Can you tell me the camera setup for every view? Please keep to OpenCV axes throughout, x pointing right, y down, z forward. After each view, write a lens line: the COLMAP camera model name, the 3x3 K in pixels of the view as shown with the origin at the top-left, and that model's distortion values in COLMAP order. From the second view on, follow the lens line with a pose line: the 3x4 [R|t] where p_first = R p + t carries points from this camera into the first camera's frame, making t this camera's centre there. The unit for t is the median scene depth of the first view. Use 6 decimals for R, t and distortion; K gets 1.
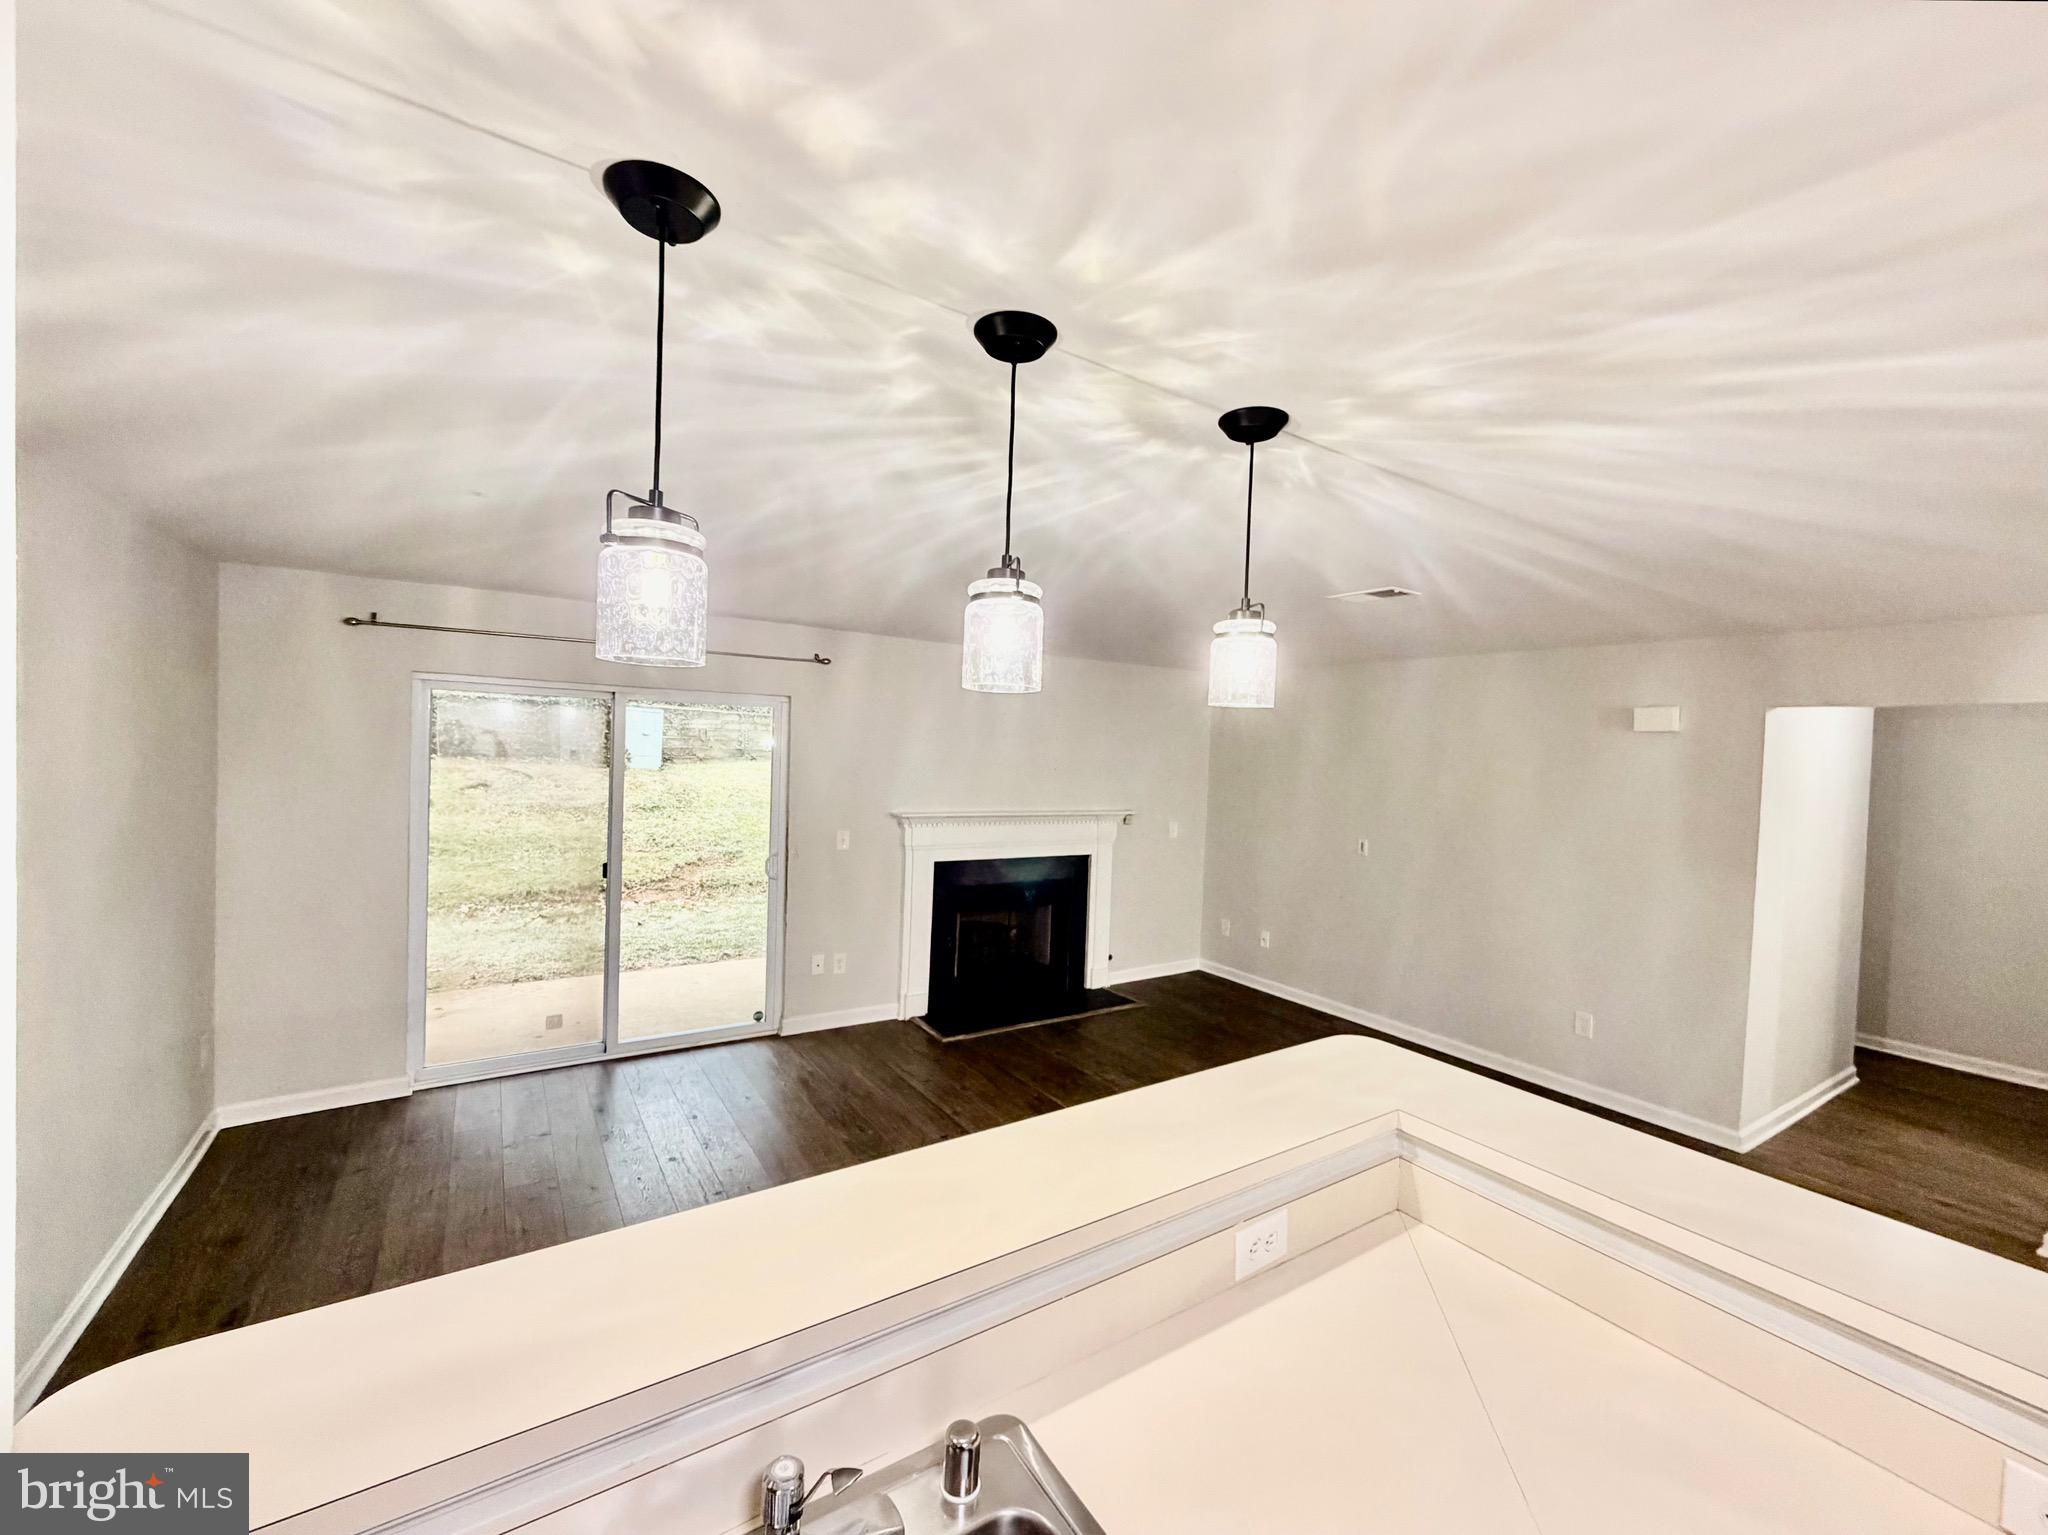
lens RADIAL K [[826.1, 0, 1024.0], [0, 826.1, 767.5], [0, 0, 1]] dist [0.000518, 0.000382]
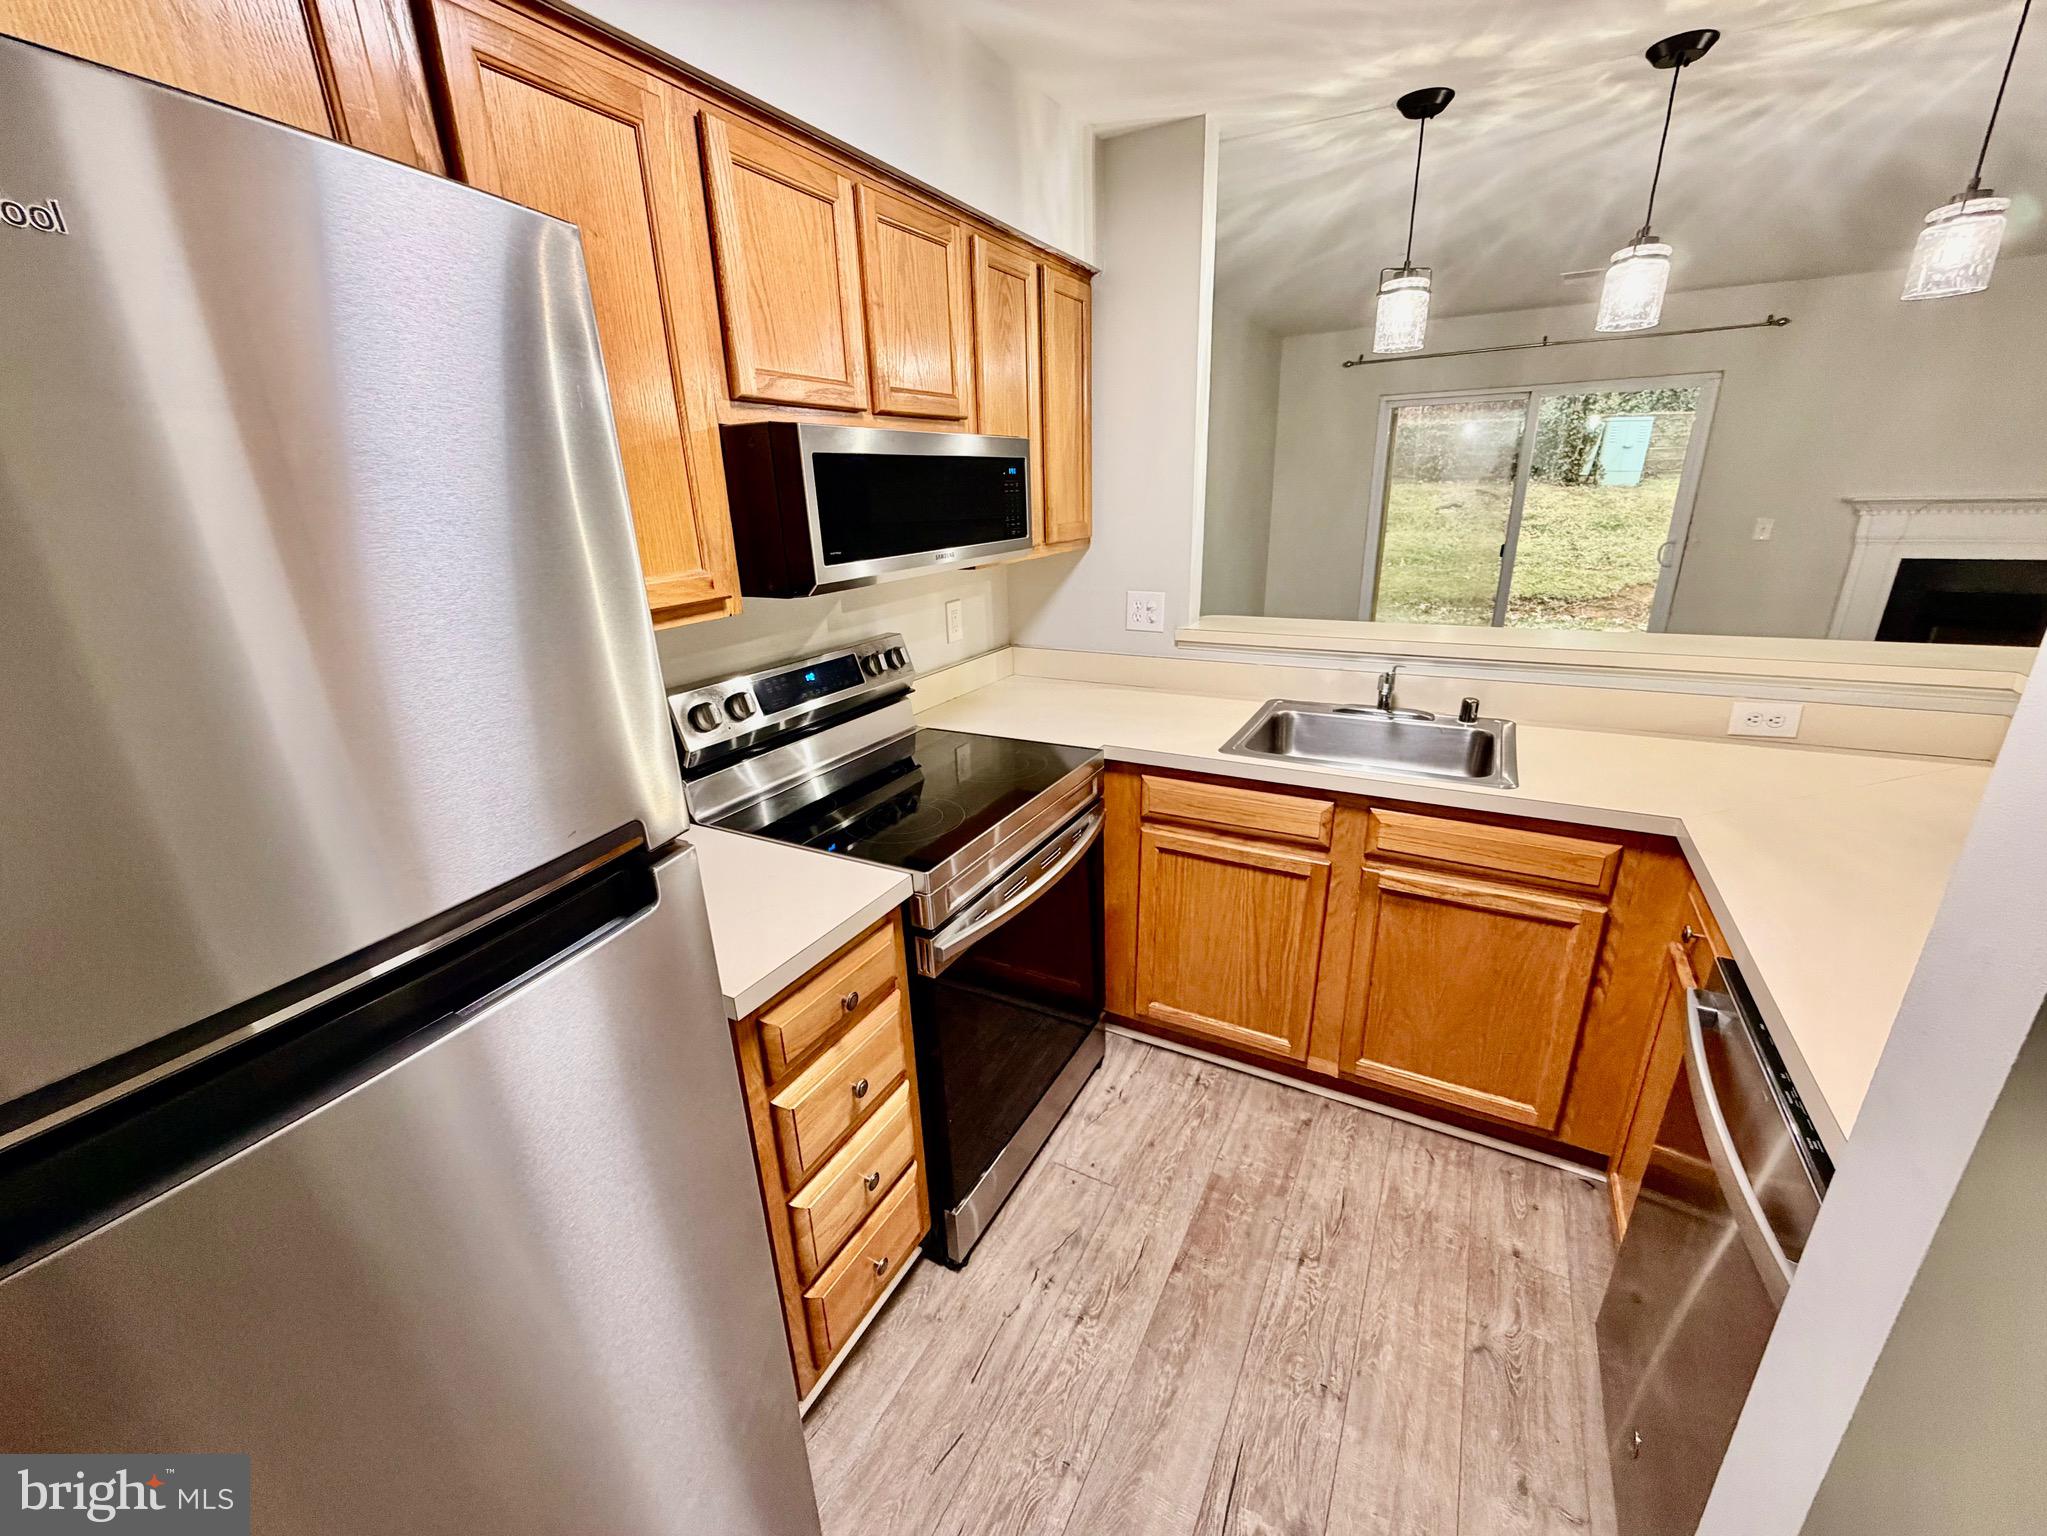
lens RADIAL K [[815.0, 0, 1023.5], [0, 815.0, 768.0], [0, 0, 1]] dist [0.013081, -0.002260]
pose [[0.474357, 0.243929, -0.845863, 0.586338], [0.023484, 0.956997, 0.289147, 0.138601], [0.880019, -0.157023, 0.448229, -0.506610]]
